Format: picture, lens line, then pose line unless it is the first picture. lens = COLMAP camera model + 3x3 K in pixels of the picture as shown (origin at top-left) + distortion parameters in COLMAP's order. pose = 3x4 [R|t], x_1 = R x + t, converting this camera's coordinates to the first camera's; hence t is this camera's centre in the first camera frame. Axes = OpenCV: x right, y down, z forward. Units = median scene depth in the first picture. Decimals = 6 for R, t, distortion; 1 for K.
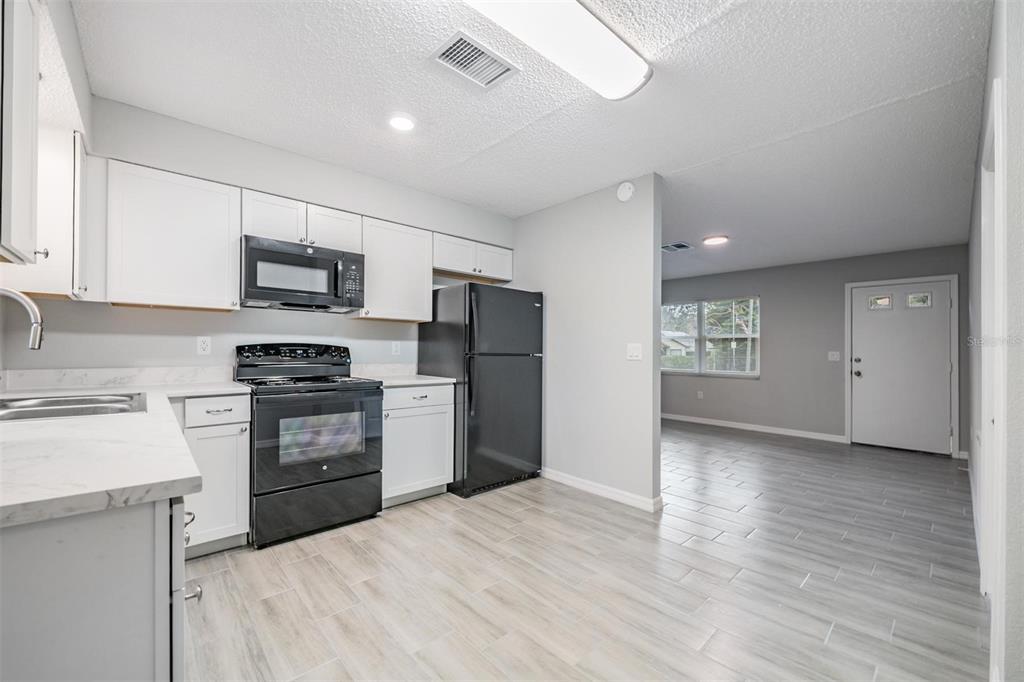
lens RADIAL K [[404.5, 0, 515.2], [0, 404.5, 349.0], [0, 0, 1]] dist [-0.008057, -0.000380]
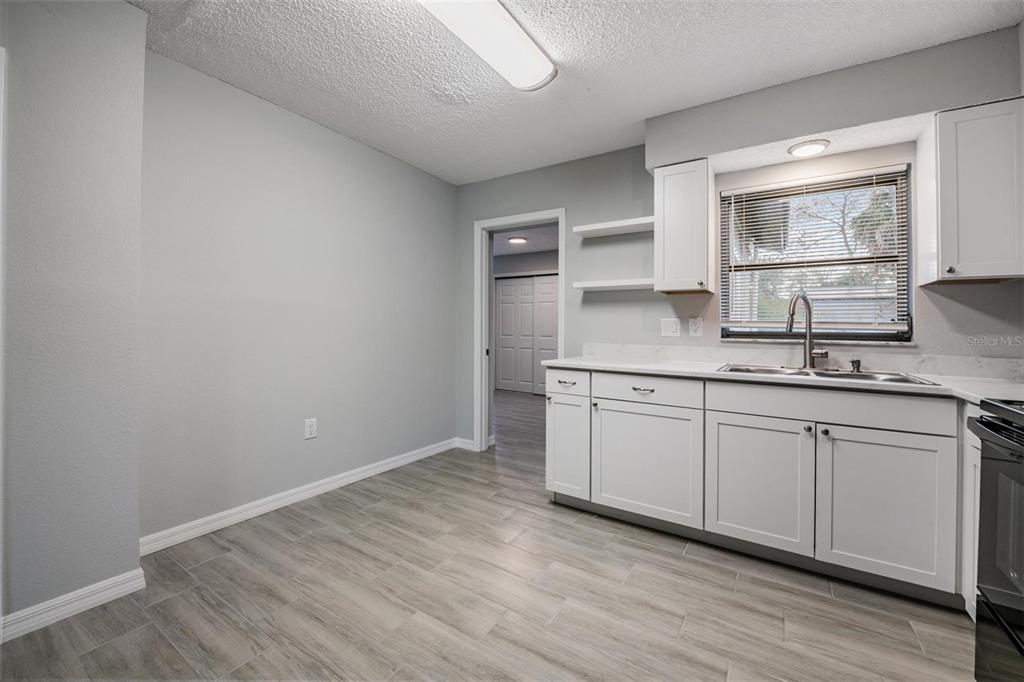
lens RADIAL K [[401.8, 0, 518.0], [0, 401.8, 325.0], [0, 0, 1]] dist [-0.001692, -0.000202]
pose [[-0.962961, -0.024839, -0.268495, 0.106232], [-0.022049, 0.999667, -0.013406, 0.008758], [0.268738, -0.006989, -0.963188, 1.091563]]
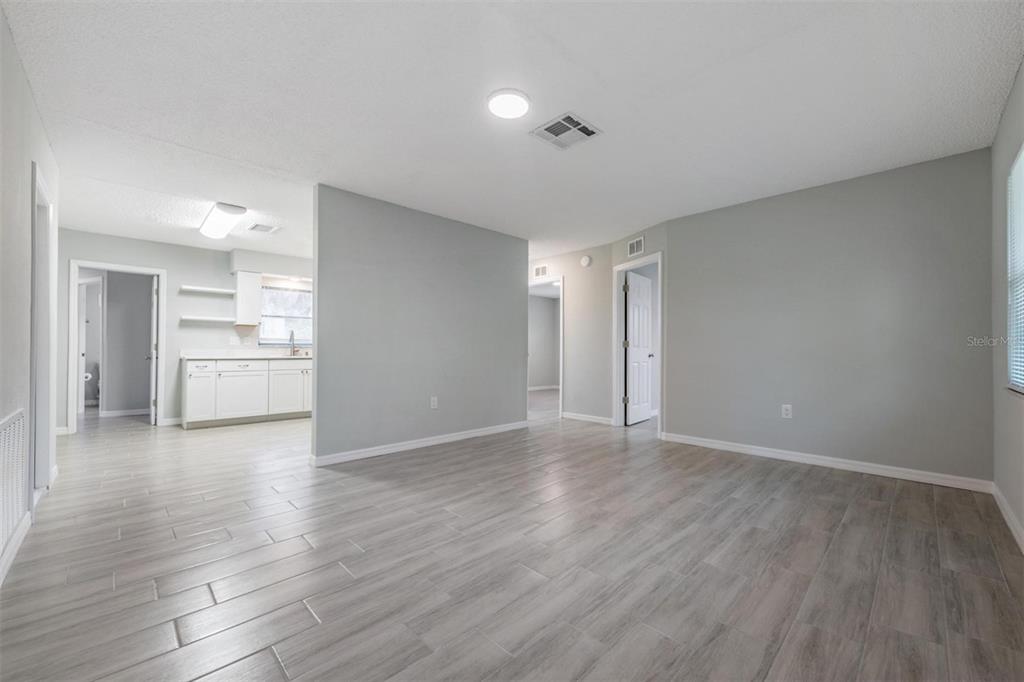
lens RADIAL K [[404.5, 0, 515.2], [0, 404.5, 349.0], [0, 0, 1]] dist [-0.008057, -0.000380]
pose [[0.050748, -0.020618, -0.998499, 1.644947], [0.003565, 0.999784, -0.020463, 0.083440], [0.998705, -0.002521, 0.050810, 1.598928]]
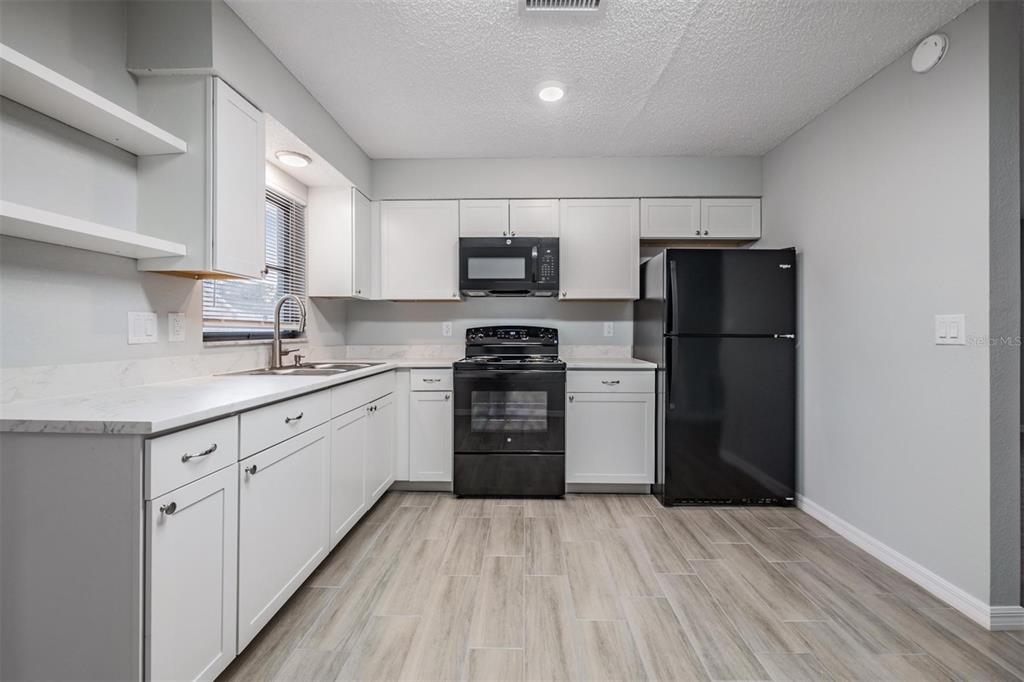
lens RADIAL K [[401.7, 0, 525.9], [0, 401.7, 331.7], [0, 0, 1]] dist [-0.011318, -0.000430]
pose [[0.729234, -0.009284, -0.684201, 0.265064], [0.009812, 0.999947, -0.003111, 0.006325], [0.684194, -0.004445, 0.729287, 0.218329]]
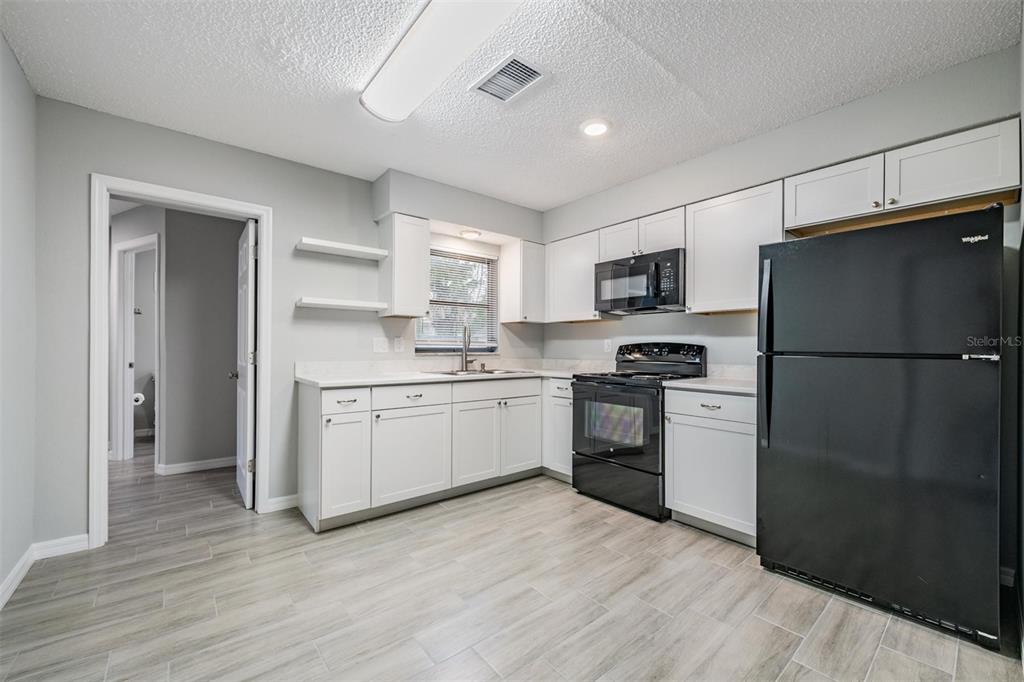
lens RADIAL K [[414.6, 0, 508.6], [0, 414.6, 346.1], [0, 0, 1]] dist [-0.007903, -0.000220]
pose [[-0.048064, -0.014260, -0.998742, 0.645279], [-0.000289, 0.999898, -0.014262, 0.012698], [0.998844, -0.000397, -0.048063, 0.674326]]
